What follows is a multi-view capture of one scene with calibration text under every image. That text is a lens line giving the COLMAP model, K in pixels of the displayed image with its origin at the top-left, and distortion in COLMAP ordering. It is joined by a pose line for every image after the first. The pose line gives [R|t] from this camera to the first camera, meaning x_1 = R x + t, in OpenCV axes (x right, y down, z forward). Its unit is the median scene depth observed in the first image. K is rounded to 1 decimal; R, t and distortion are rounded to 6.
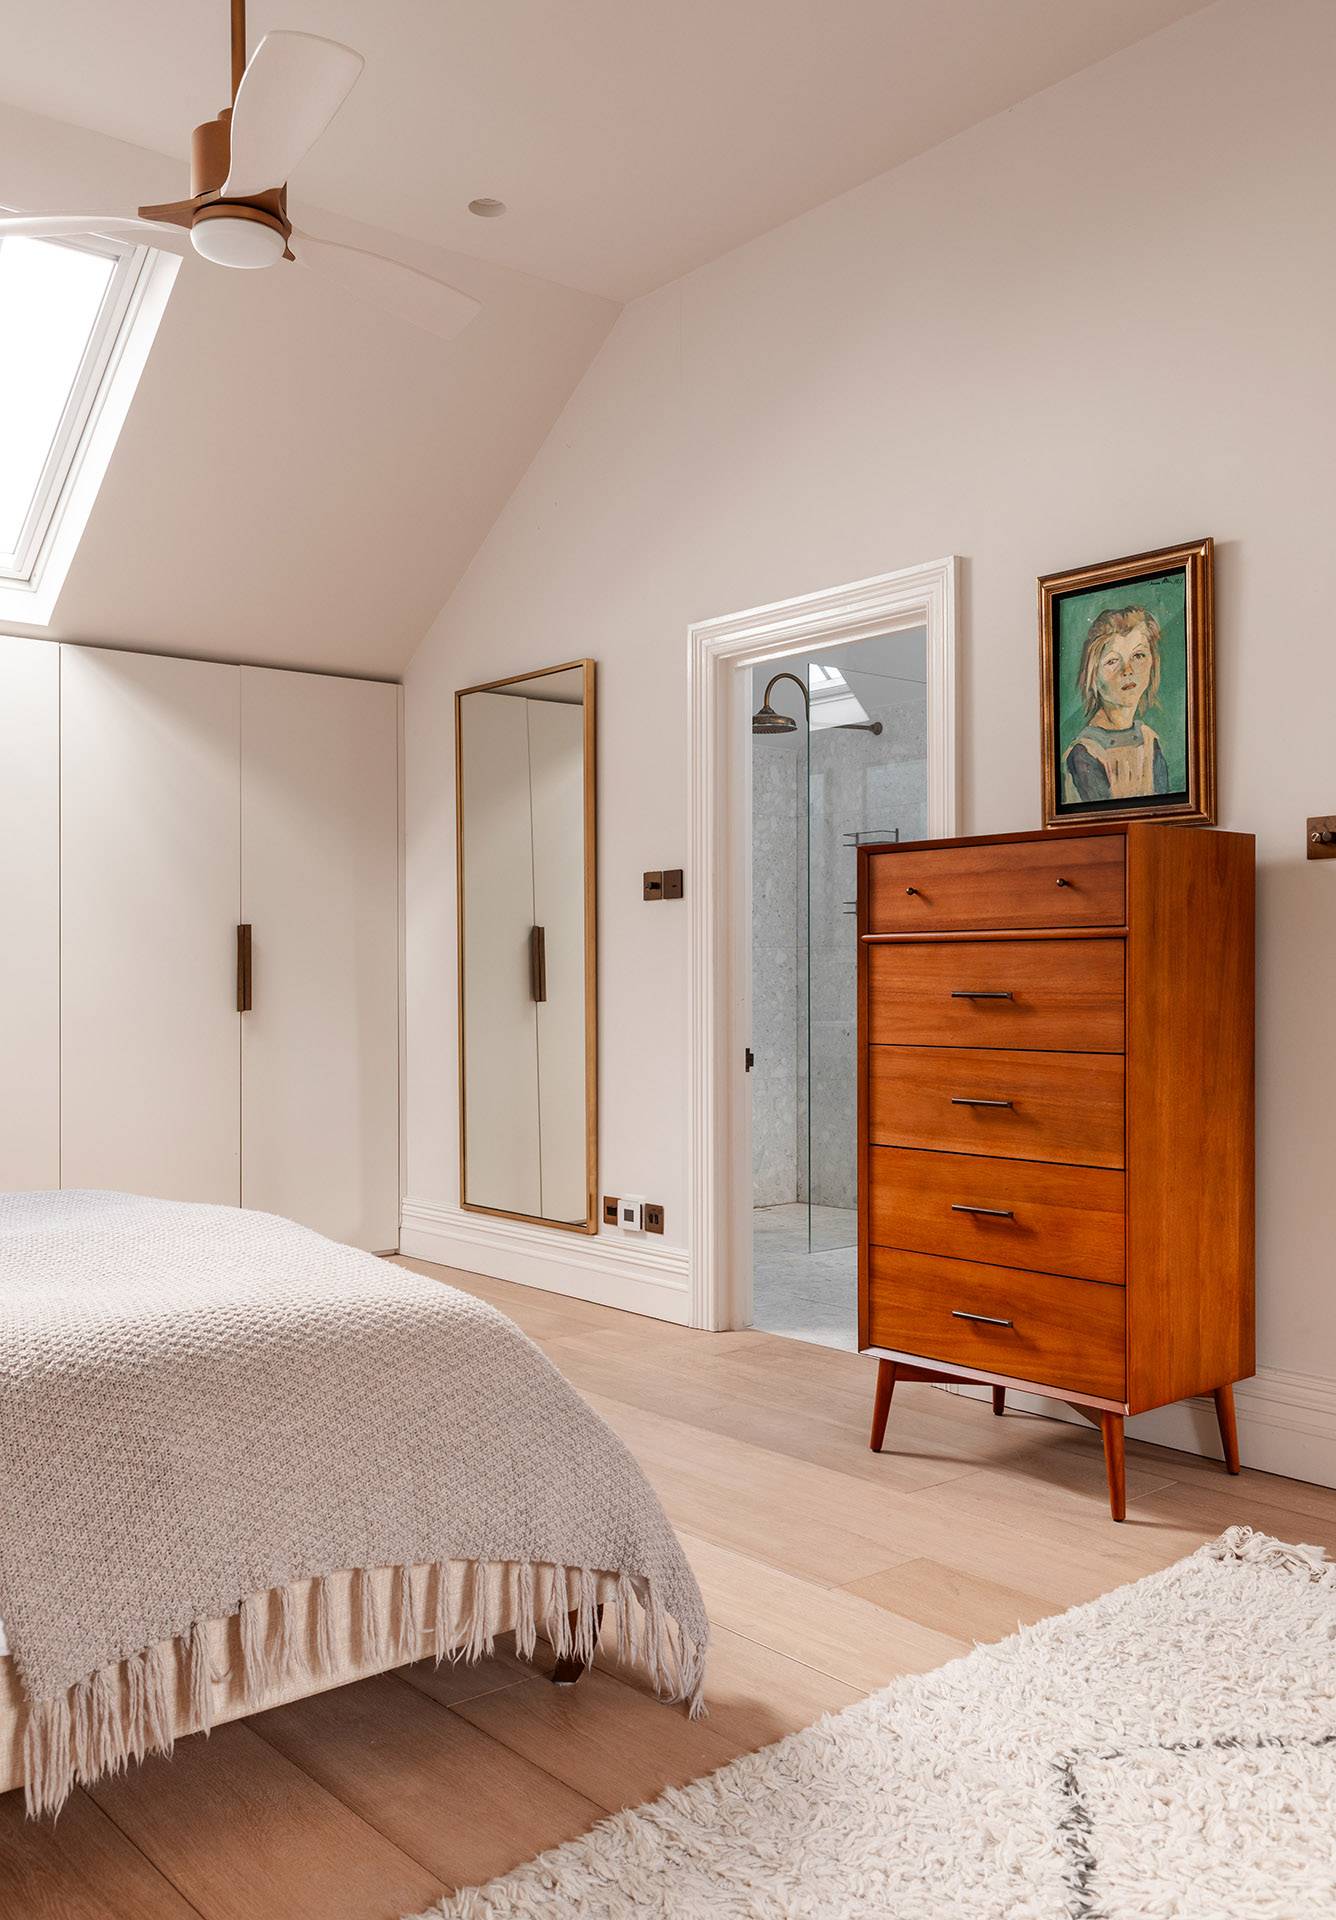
lens RADIAL K [[1586.2, 0, 689.2], [0, 1586.2, 990.1], [0, 0, 1]] dist [0.014640, -0.022471]
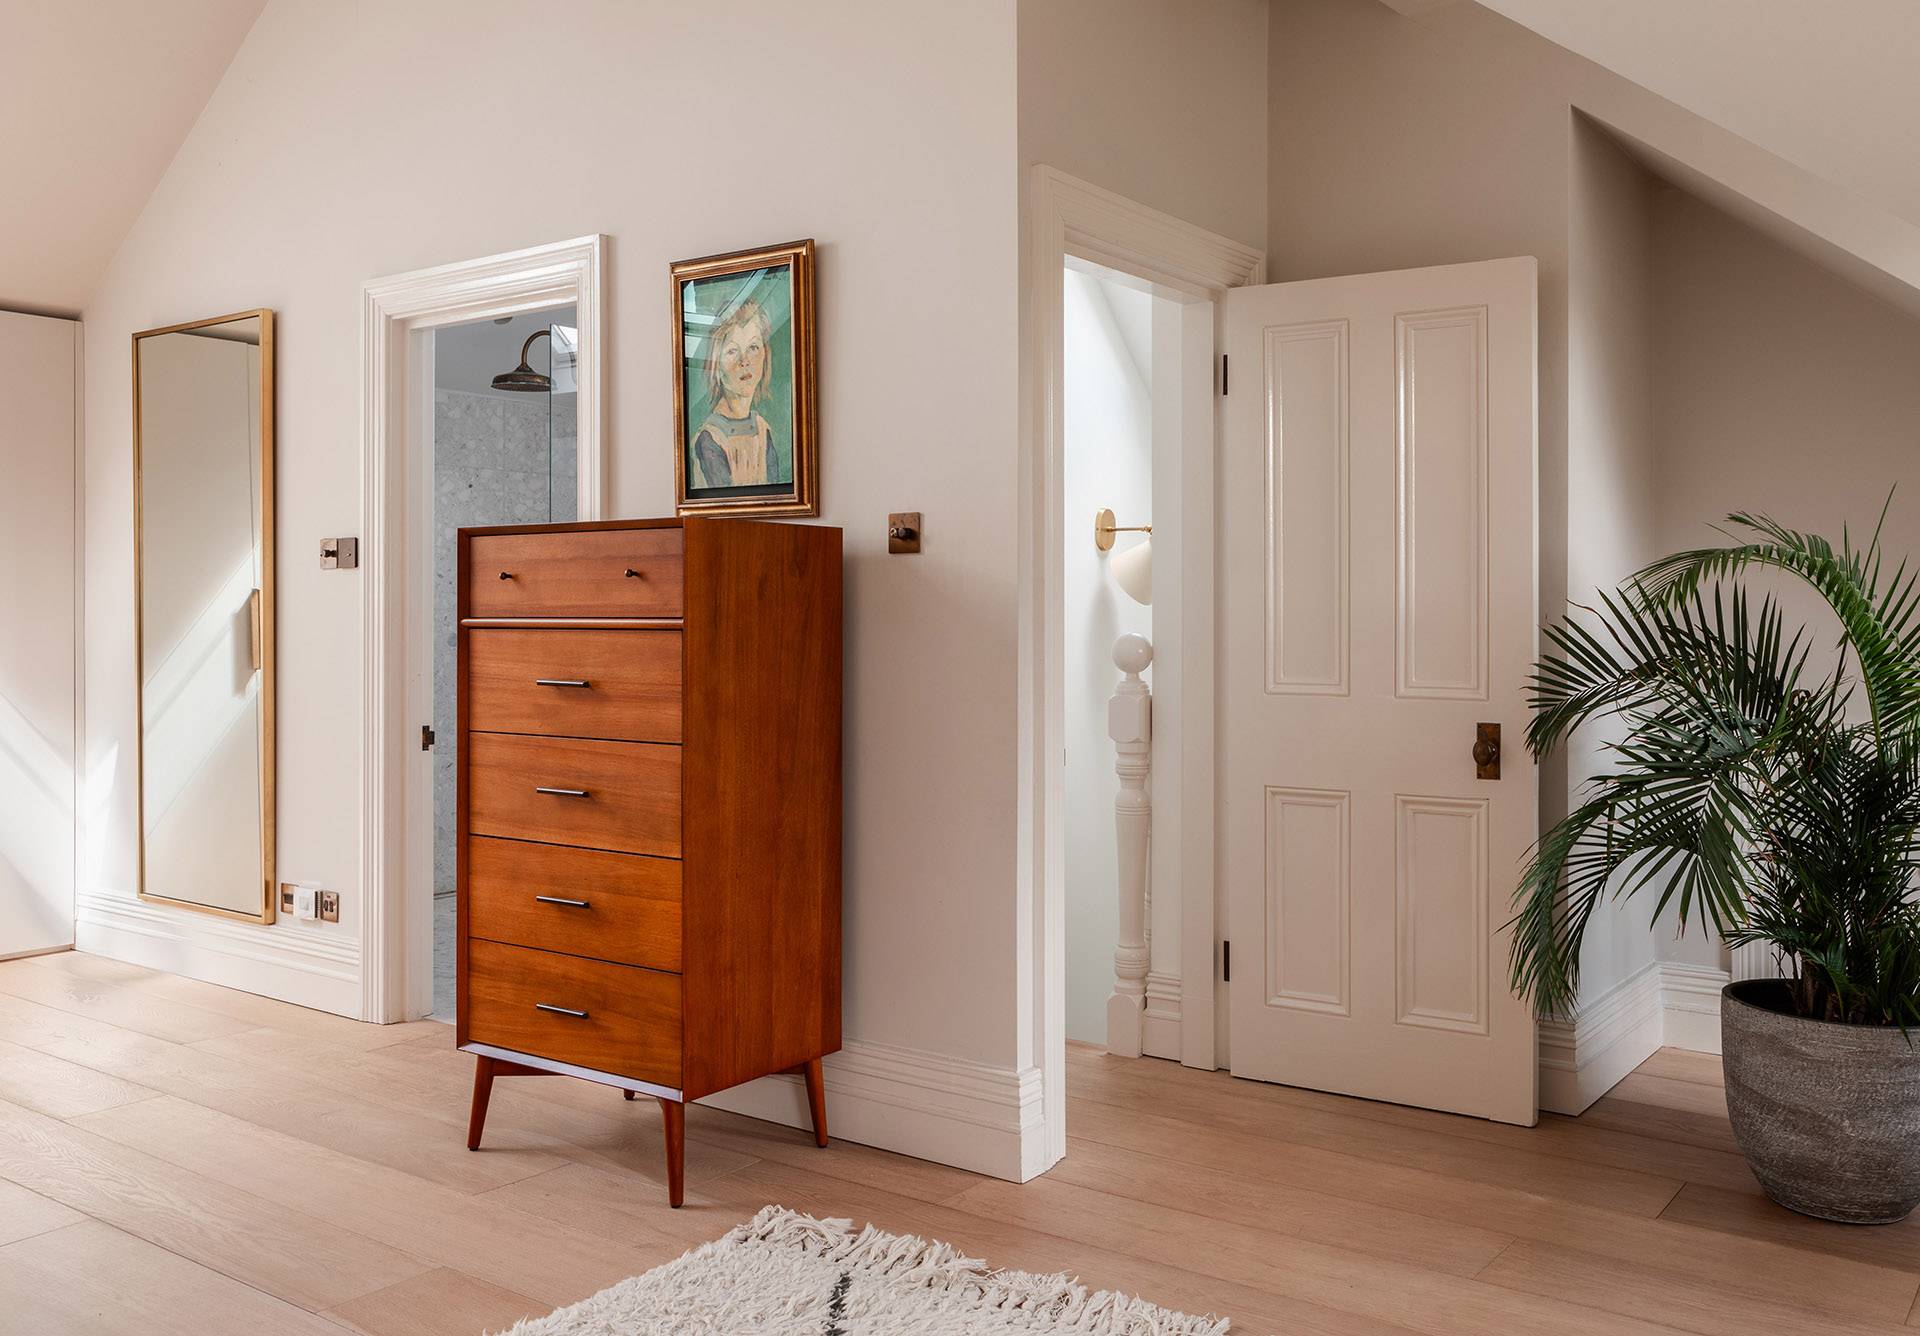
lens RADIAL K [[1586.2, 0, 1048.7], [0, 1586.2, 619.9], [0, 0, 1]] dist [0.014640, -0.022471]
pose [[0.965733, 0.007509, 0.259430, 0.203429], [-0.004901, 0.999931, -0.010698, -0.025461], [-0.259492, 0.009060, 0.965703, -0.034300]]
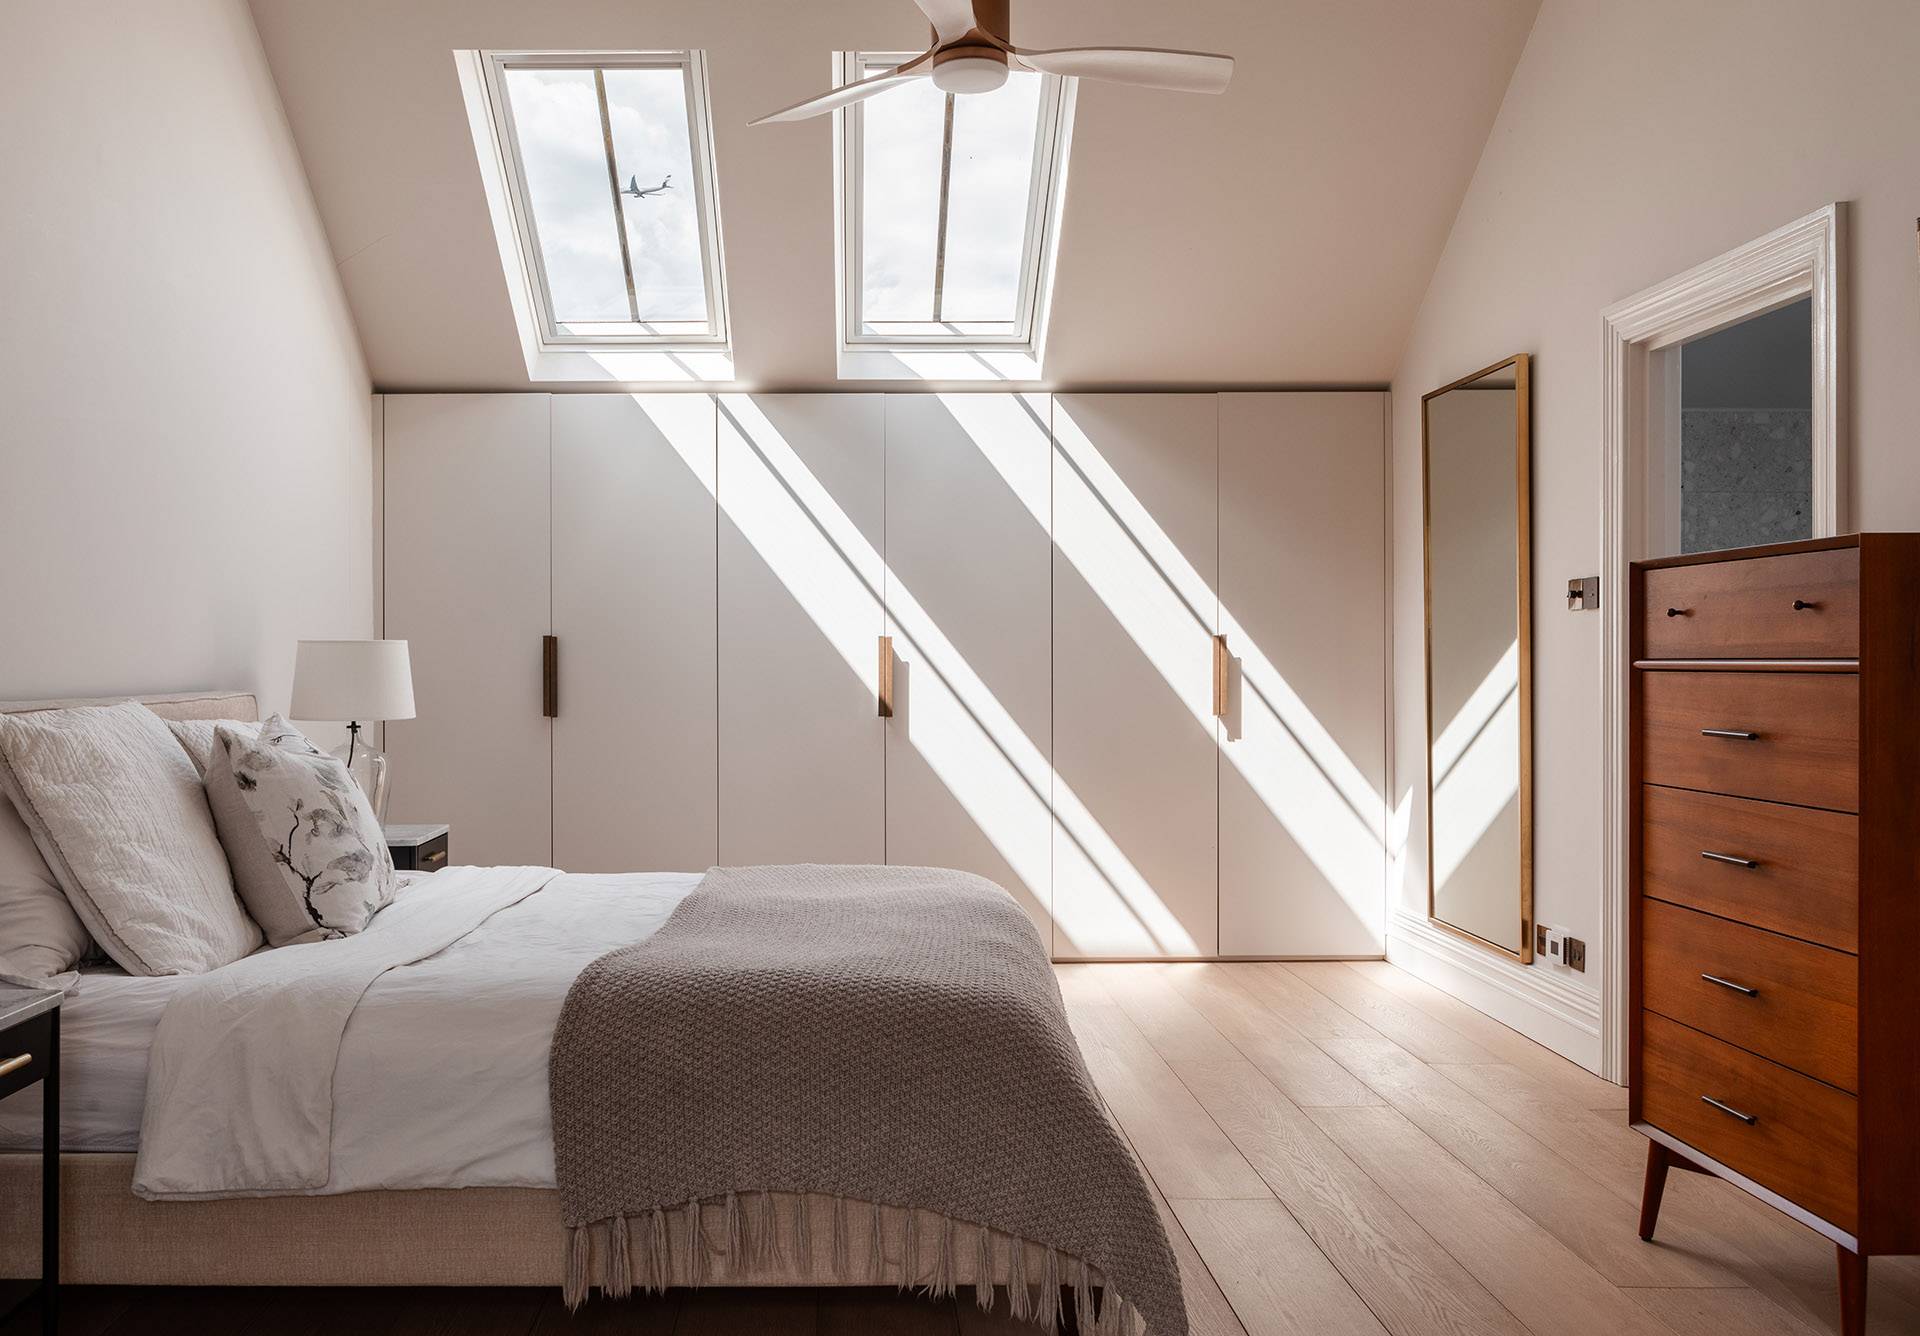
lens RADIAL K [[1586.2, 0, 878.2], [0, 1586.2, 677.8], [0, 0, 1]] dist [0.014640, -0.022471]
pose [[0.778326, 0.012128, -0.627744, 0.339080], [-0.010418, 0.999925, 0.006401, -0.026157], [0.627774, 0.001558, 0.778394, 0.035506]]
